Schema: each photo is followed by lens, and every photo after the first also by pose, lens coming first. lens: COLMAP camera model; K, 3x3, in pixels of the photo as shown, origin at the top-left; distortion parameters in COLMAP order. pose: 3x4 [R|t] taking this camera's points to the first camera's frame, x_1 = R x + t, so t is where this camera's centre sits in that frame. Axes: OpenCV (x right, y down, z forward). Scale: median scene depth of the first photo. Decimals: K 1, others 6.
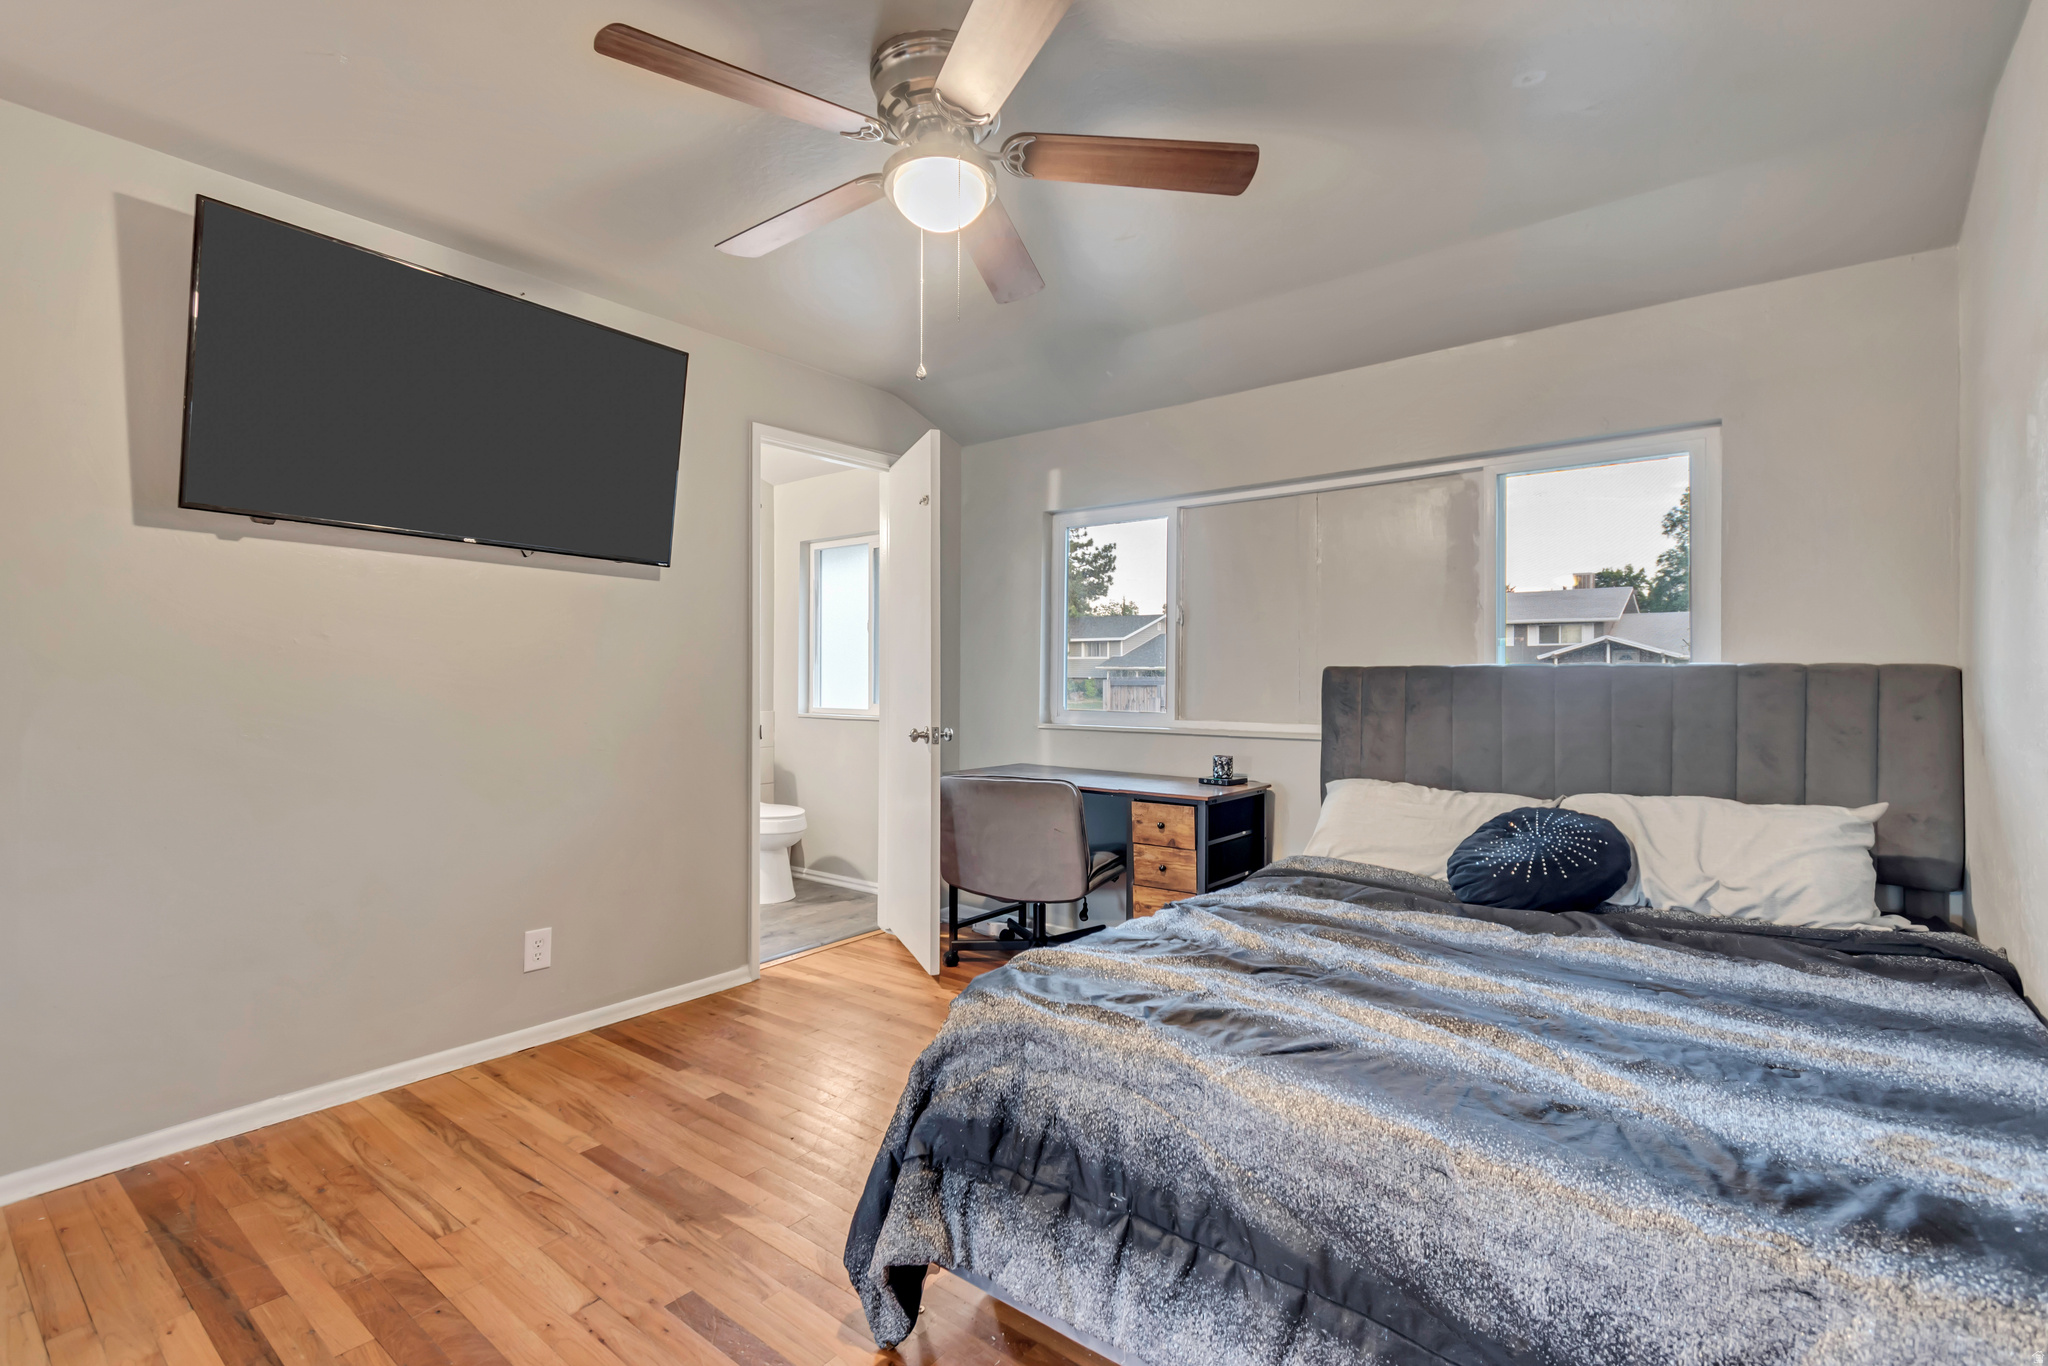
lens RADIAL K [[925.2, 0, 1022.6], [0, 925.2, 673.4], [0, 0, 1]] dist [0.000414, -0.000826]
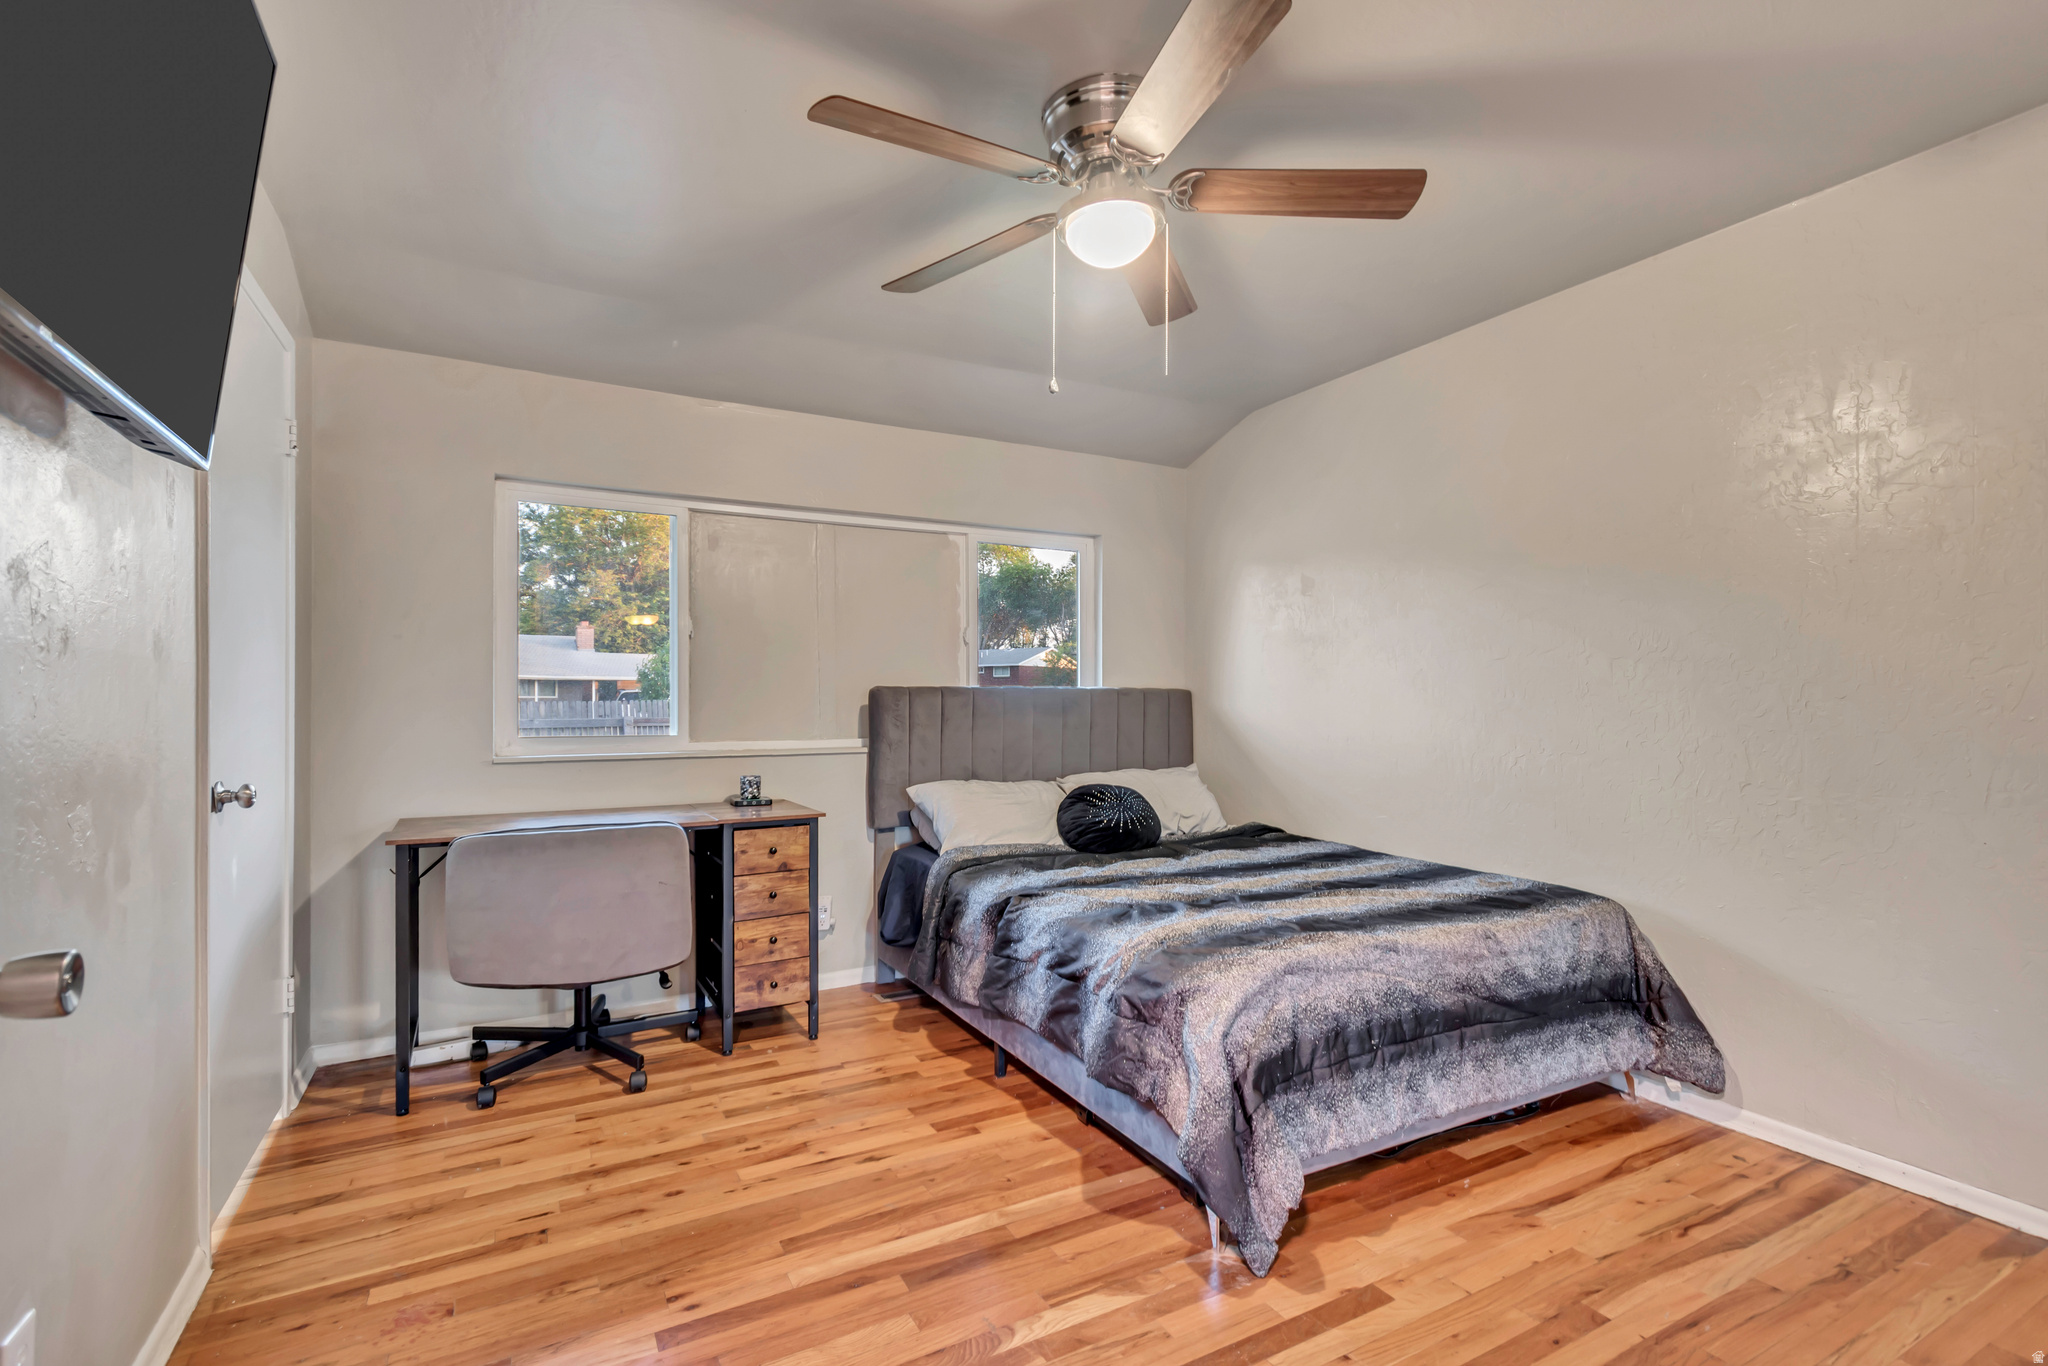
lens RADIAL K [[925.2, 0, 1018.9], [0, 925.2, 704.8], [0, 0, 1]] dist [0.000414, -0.000826]
pose [[0.397816, -0.006895, 0.917439, -0.638996], [-0.004873, 0.999942, 0.009628, 0.003499], [-0.917452, -0.008301, 0.397759, 0.399298]]
